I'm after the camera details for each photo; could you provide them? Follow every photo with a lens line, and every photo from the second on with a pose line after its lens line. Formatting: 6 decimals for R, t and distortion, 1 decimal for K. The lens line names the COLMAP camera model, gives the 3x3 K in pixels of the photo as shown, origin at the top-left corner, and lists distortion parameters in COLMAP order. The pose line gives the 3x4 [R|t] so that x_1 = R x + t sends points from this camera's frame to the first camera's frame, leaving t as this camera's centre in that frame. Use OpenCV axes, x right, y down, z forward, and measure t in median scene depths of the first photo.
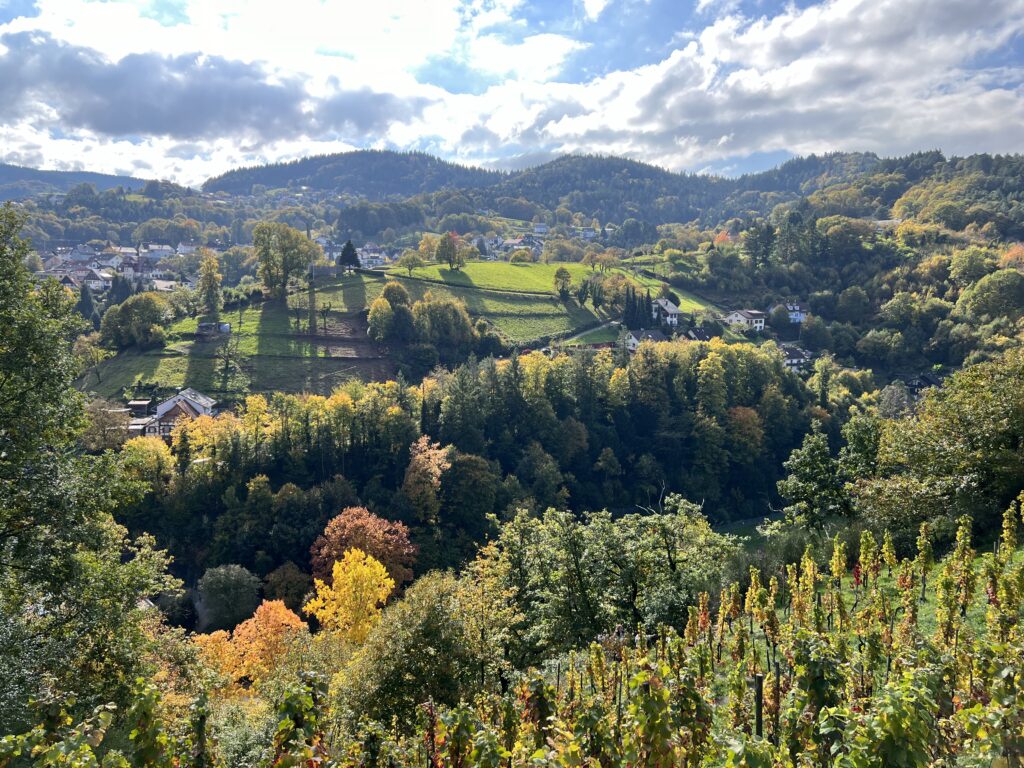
lens RADIAL K [[751.2, 0, 505.4], [0, 751.2, 389.9], [0, 0, 1]] dist [0.027077, -0.026875]
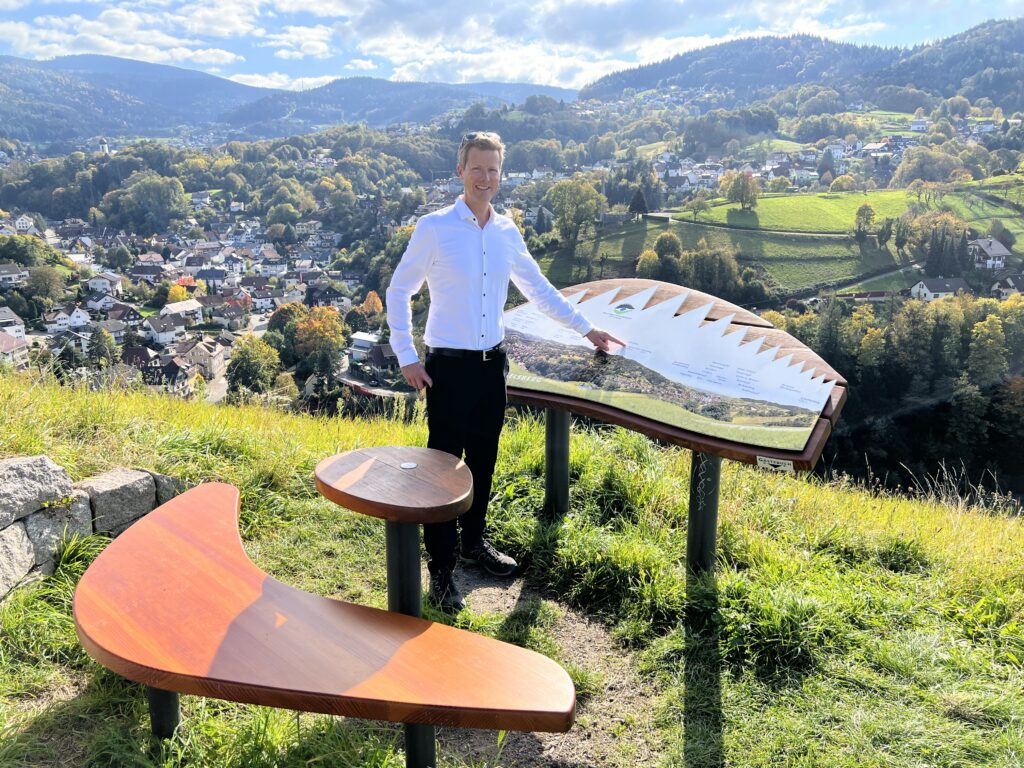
lens RADIAL K [[751.2, 0, 505.7], [0, 751.2, 386.8], [0, 0, 1]] dist [0.027077, -0.026875]
pose [[0.884118, 0.101514, -0.456103, 0.135306], [-0.038954, 0.988730, 0.144550, -0.055996], [0.465637, -0.110032, 0.878109, -0.084630]]
